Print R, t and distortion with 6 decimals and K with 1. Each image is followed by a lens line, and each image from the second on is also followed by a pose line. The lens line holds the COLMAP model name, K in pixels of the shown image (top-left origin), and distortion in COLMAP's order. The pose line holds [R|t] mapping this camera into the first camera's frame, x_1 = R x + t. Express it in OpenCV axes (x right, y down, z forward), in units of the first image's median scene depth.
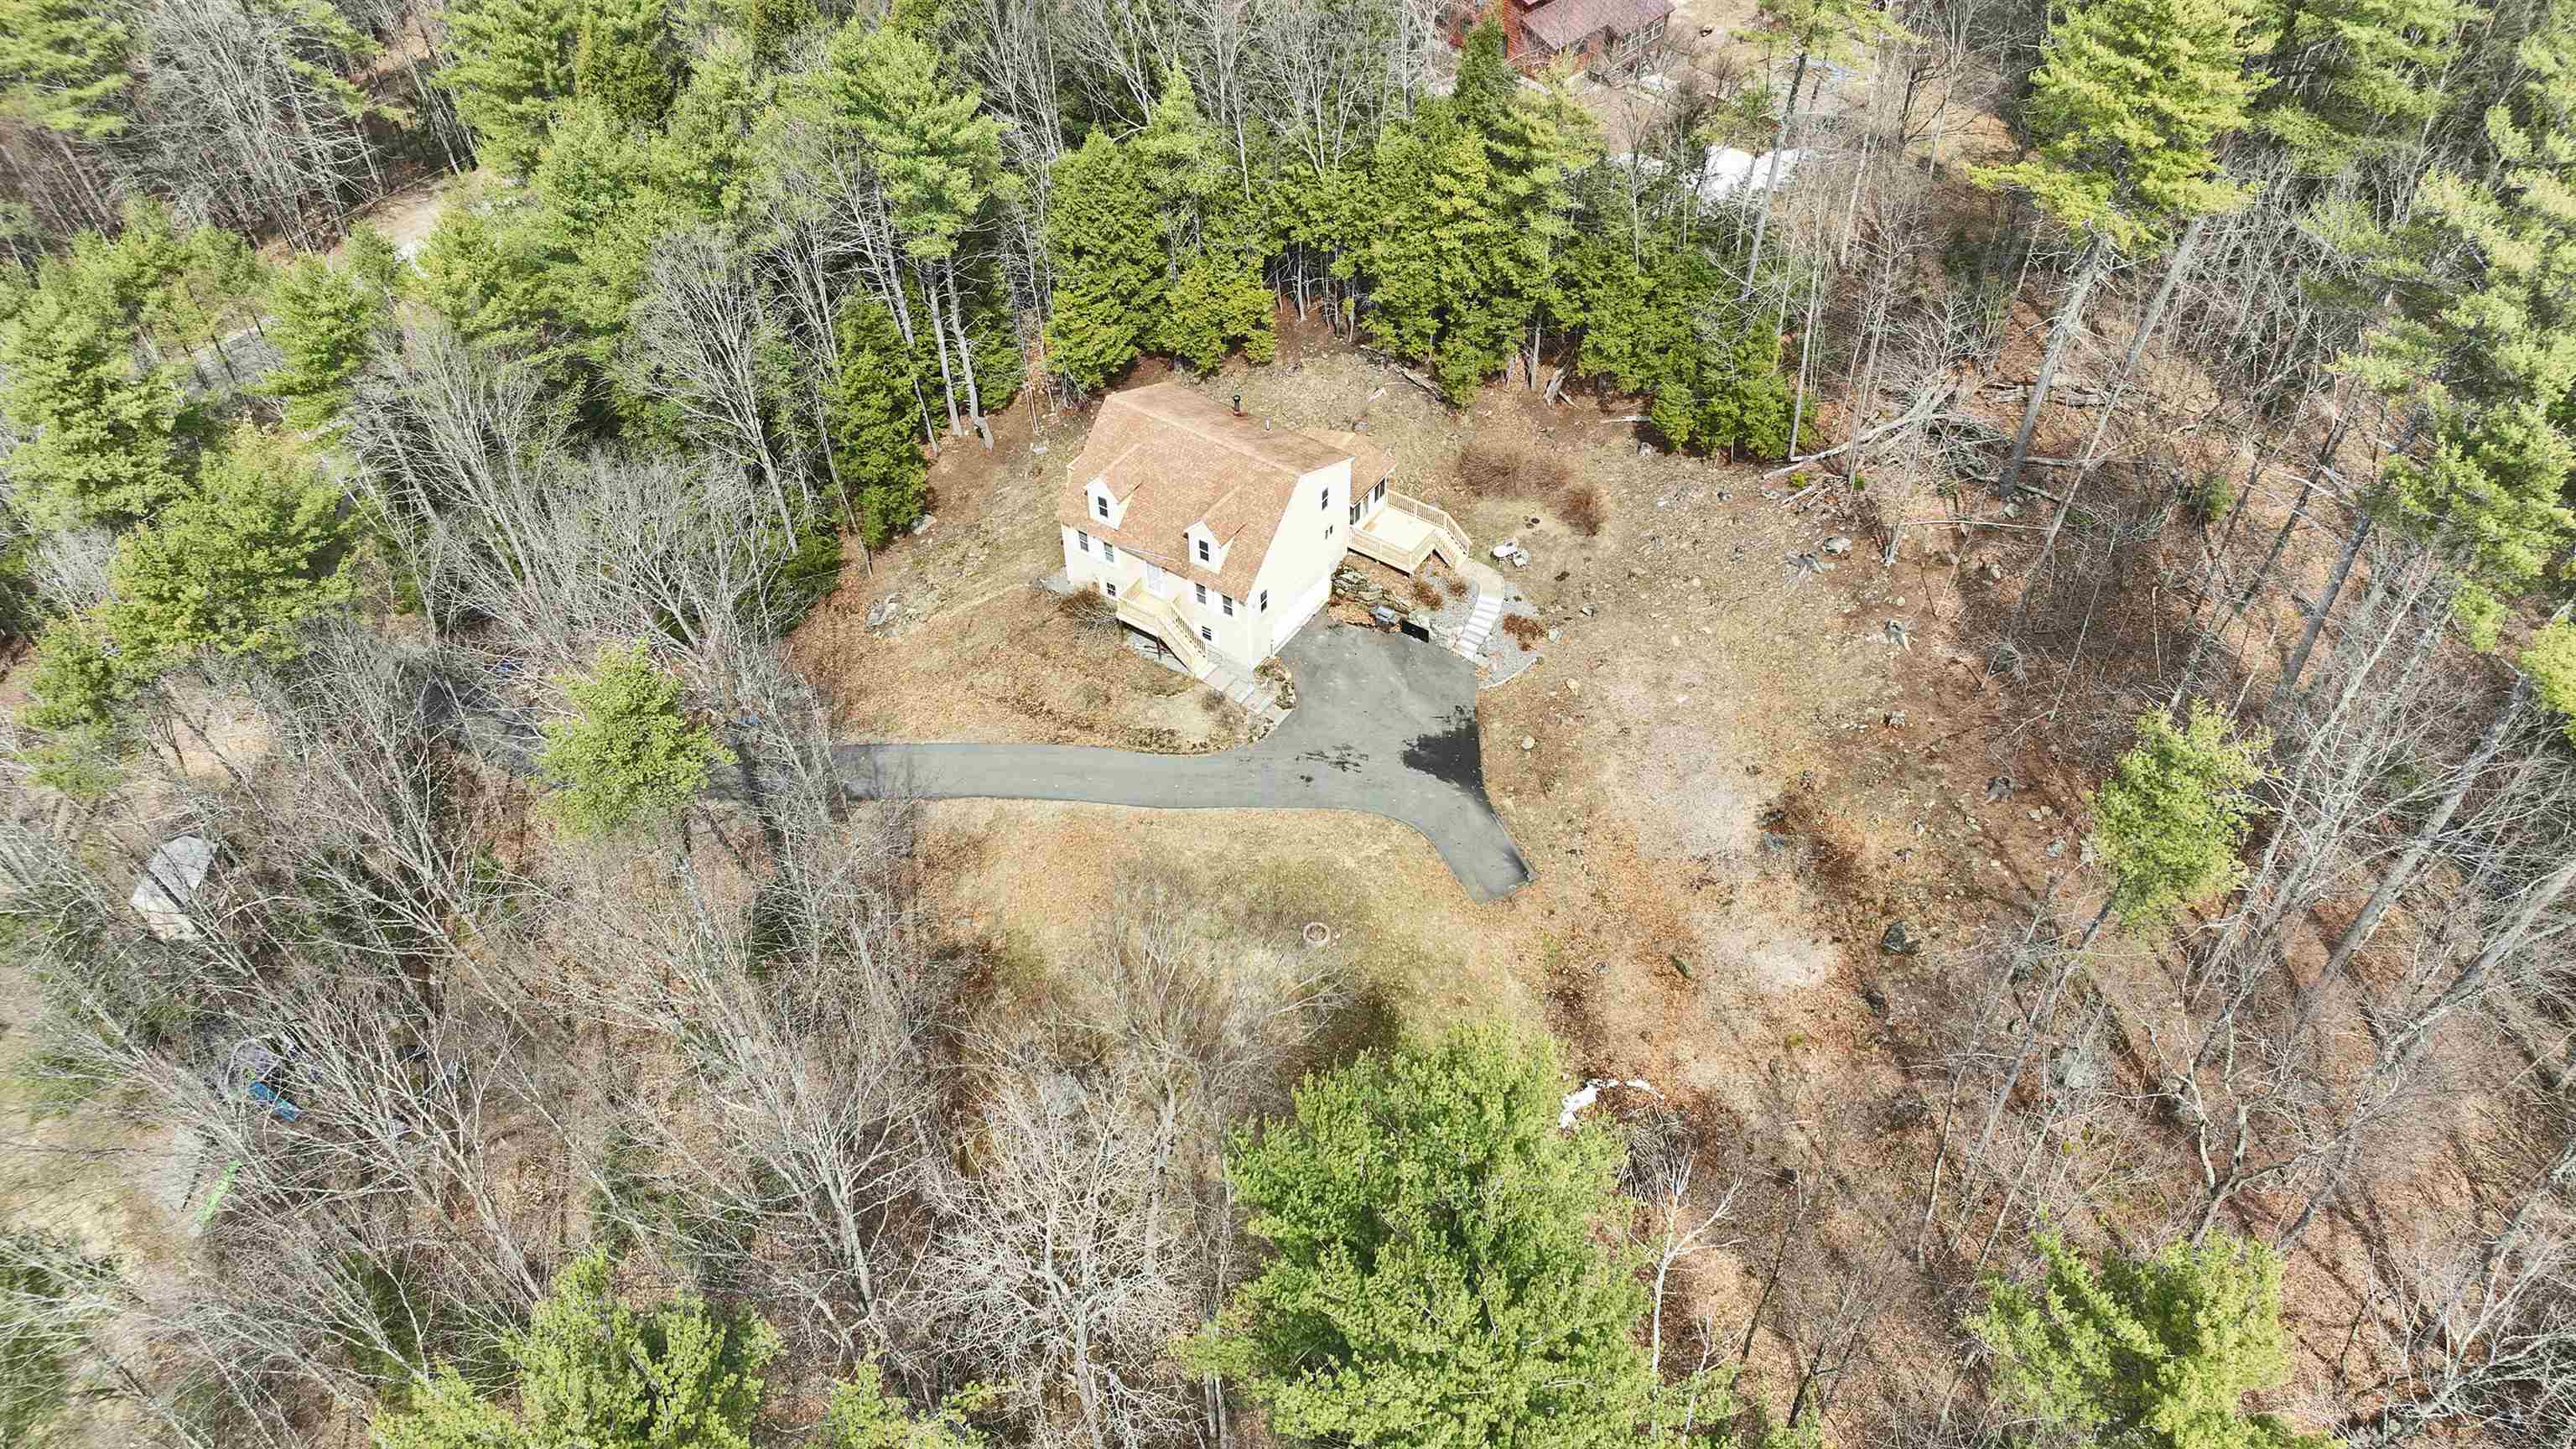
lens RADIAL K [[1802.9, 0, 1296.1], [0, 1802.9, 729.6], [0, 0, 1]] dist [0.000673, 0.003023]
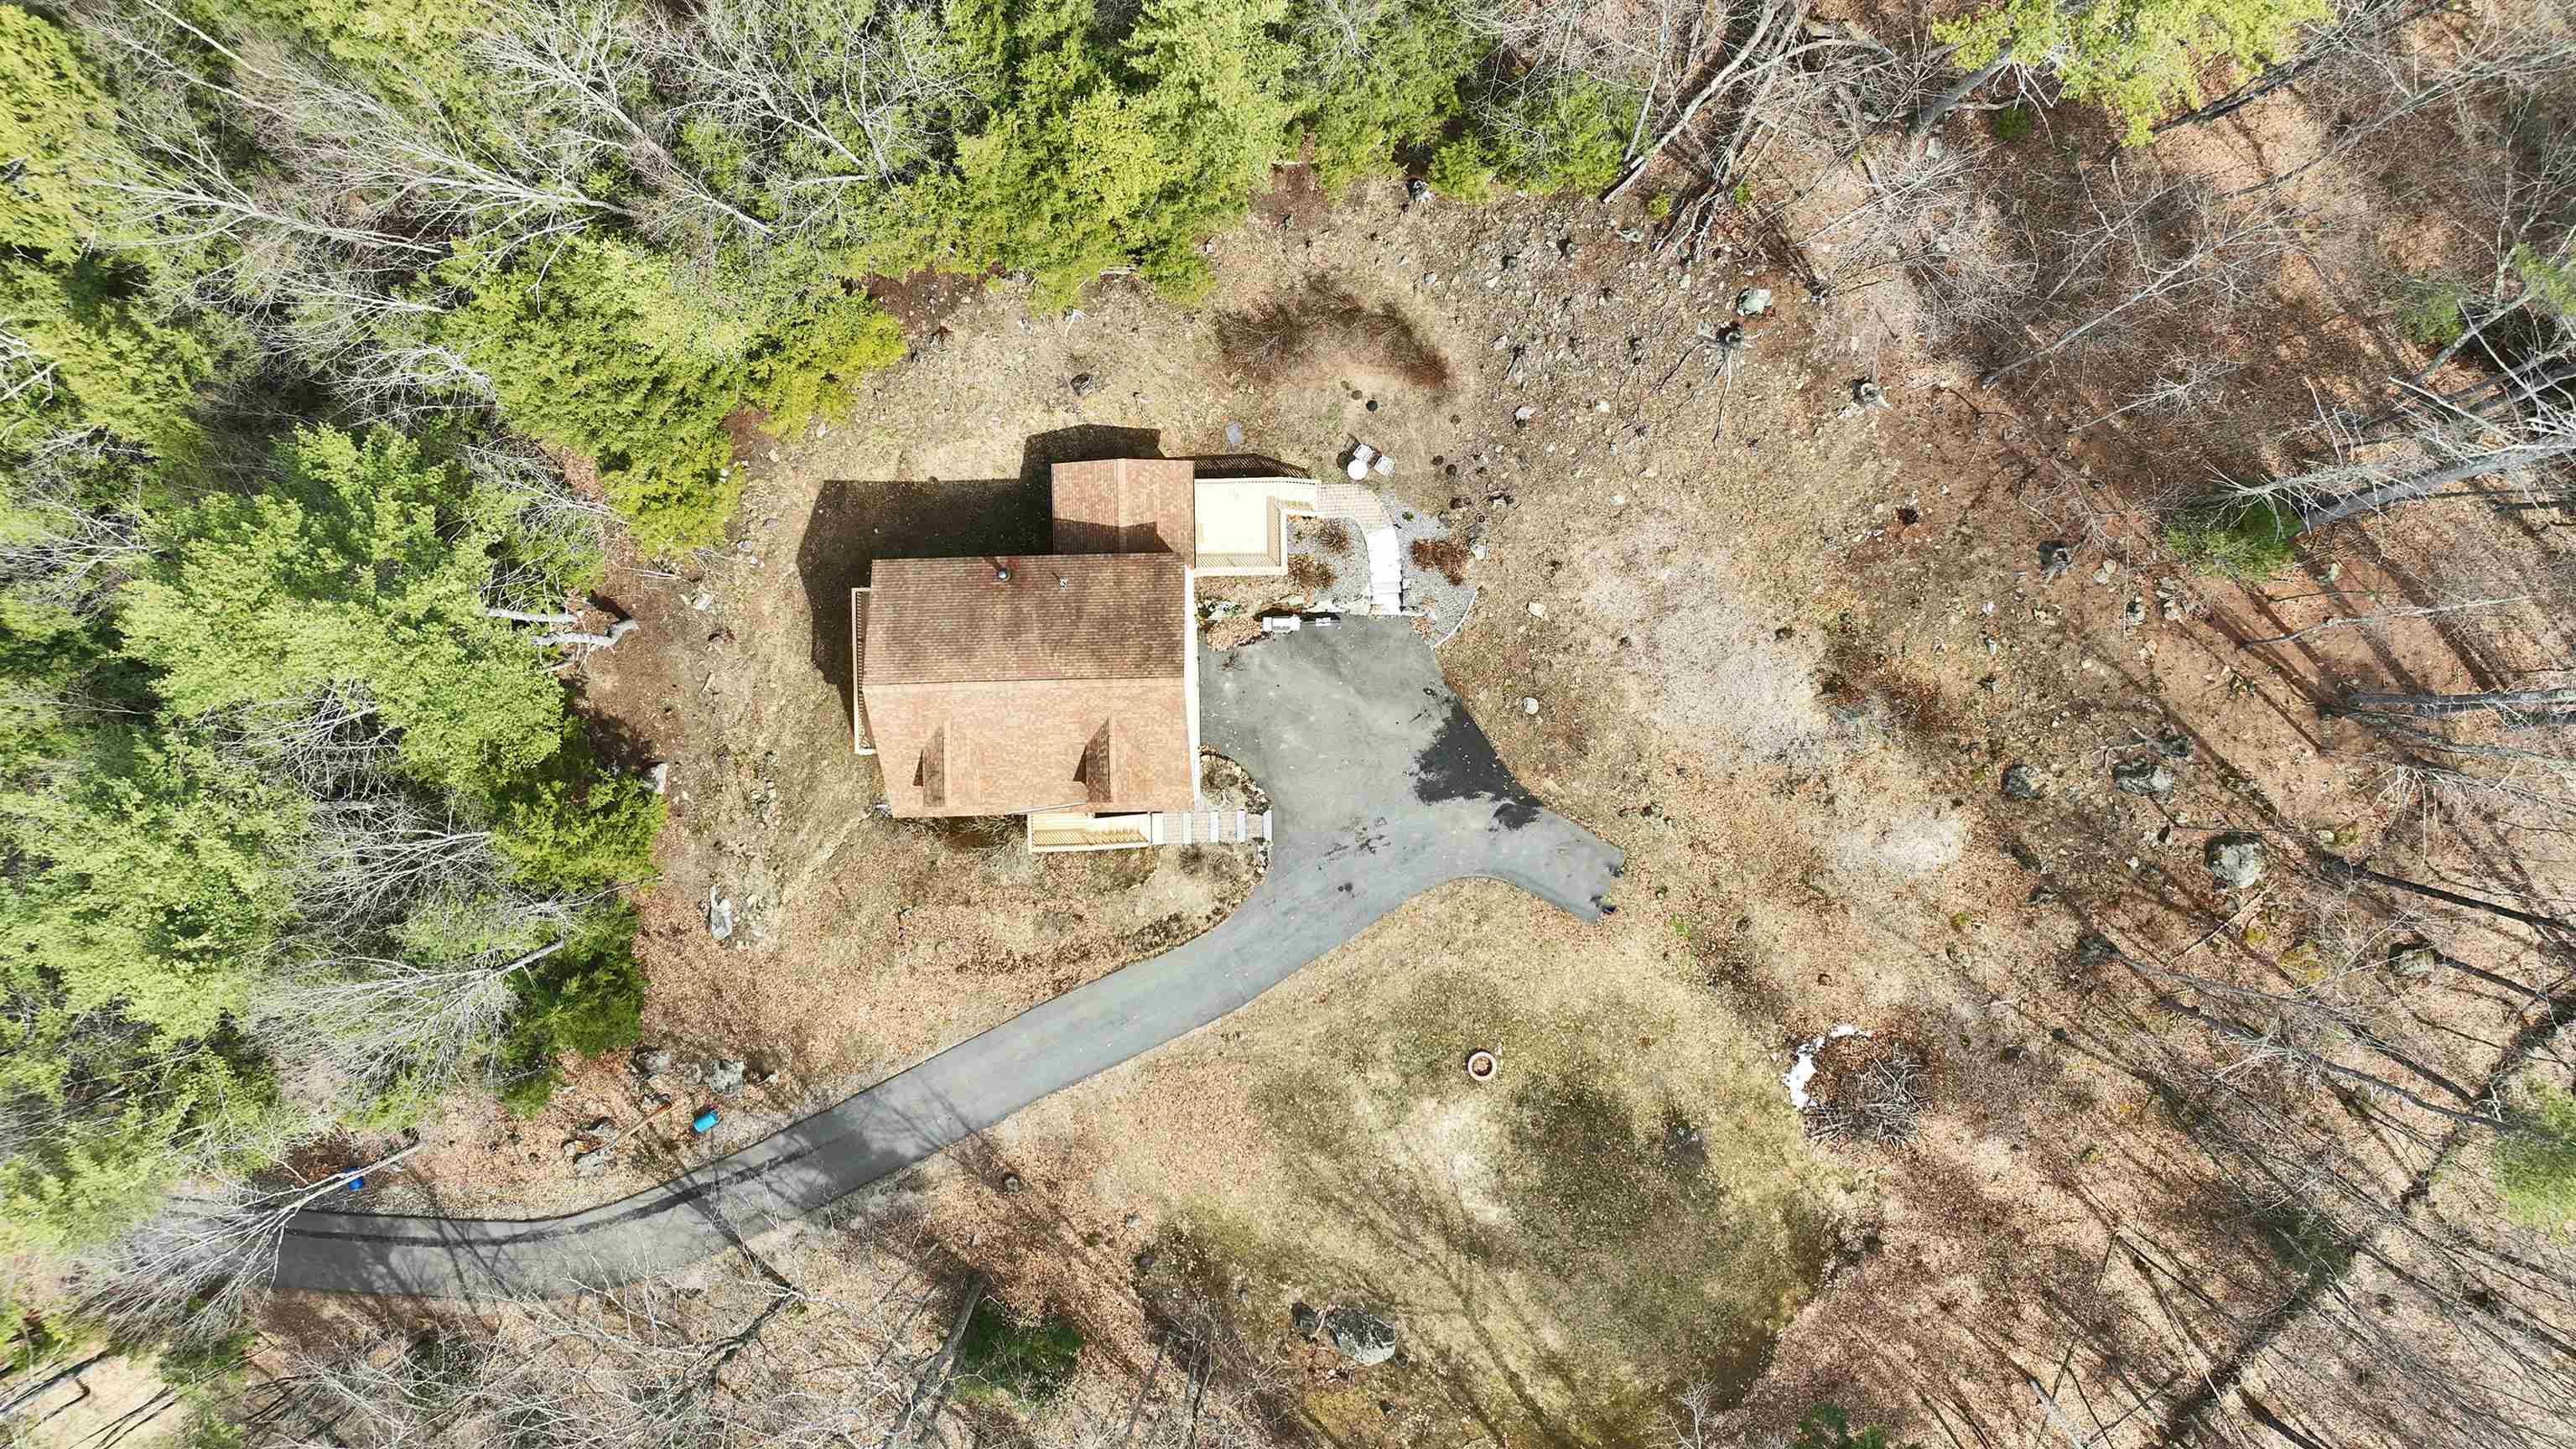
lens RADIAL K [[1811.4, 0, 1294.2], [0, 1811.4, 719.8], [0, 0, 1]] dist [0.007502, -0.003132]
pose [[0.819161, -0.573531, 0.006058, 0.025342], [0.411055, 0.594401, 0.691174, -0.608014], [-0.400011, -0.563693, 0.722663, 0.395630]]
